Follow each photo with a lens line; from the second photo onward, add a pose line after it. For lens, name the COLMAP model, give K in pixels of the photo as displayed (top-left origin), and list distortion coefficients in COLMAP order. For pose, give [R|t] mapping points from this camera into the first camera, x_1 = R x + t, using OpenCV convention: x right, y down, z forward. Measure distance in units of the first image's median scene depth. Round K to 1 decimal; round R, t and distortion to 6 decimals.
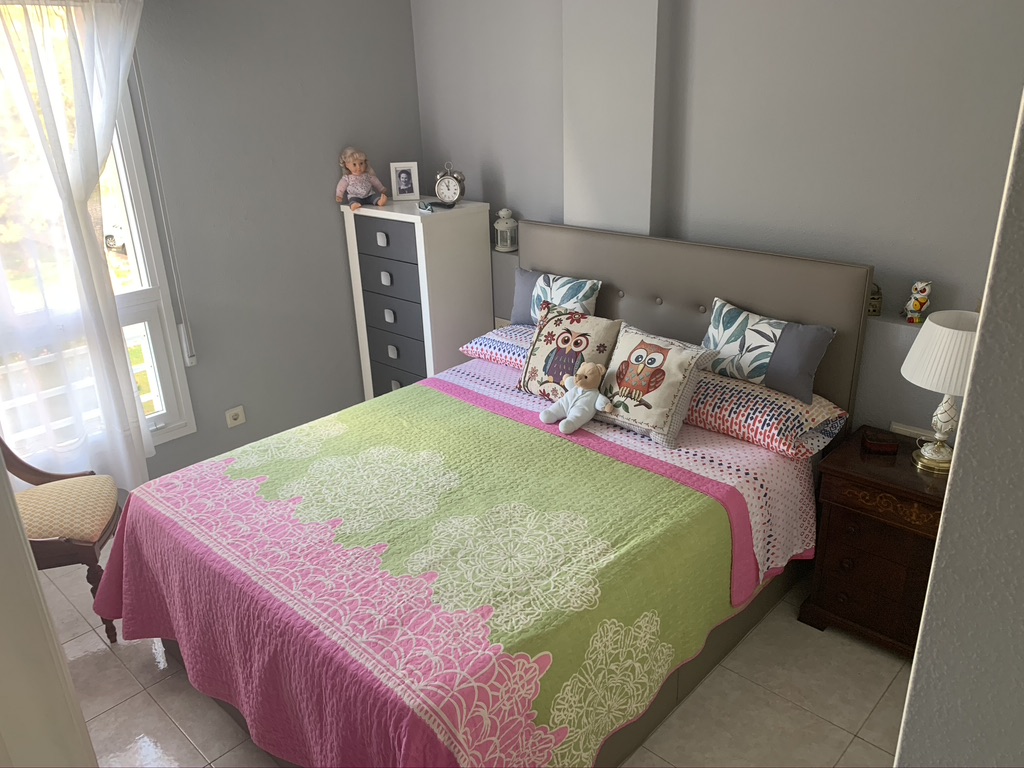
lens RADIAL K [[776.5, 0, 503.0], [0, 776.5, 388.7], [0, 0, 1]] dist [0.000626, -0.021482]
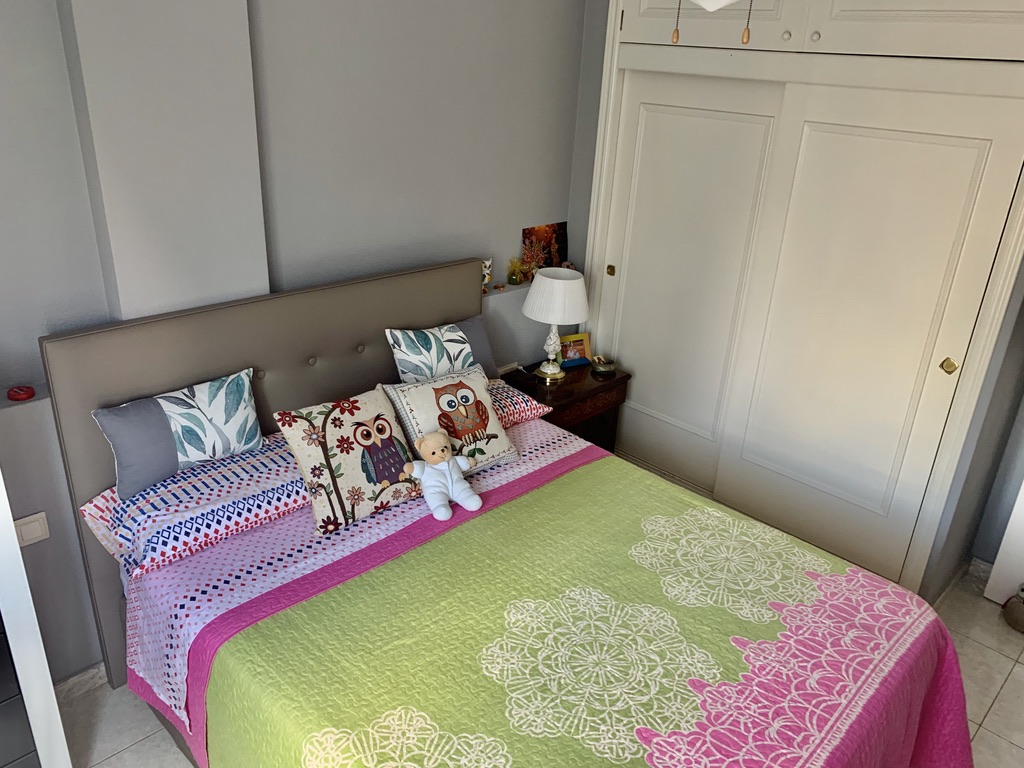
lens RADIAL K [[776.5, 0, 505.1], [0, 776.5, 380.4], [0, 0, 1]] dist [0.000626, -0.021482]
pose [[-0.011463, -0.346010, 0.938161, -0.673587], [0.328887, 0.884717, 0.330317, -0.341240], [-0.944300, 0.312335, 0.103657, 0.802957]]
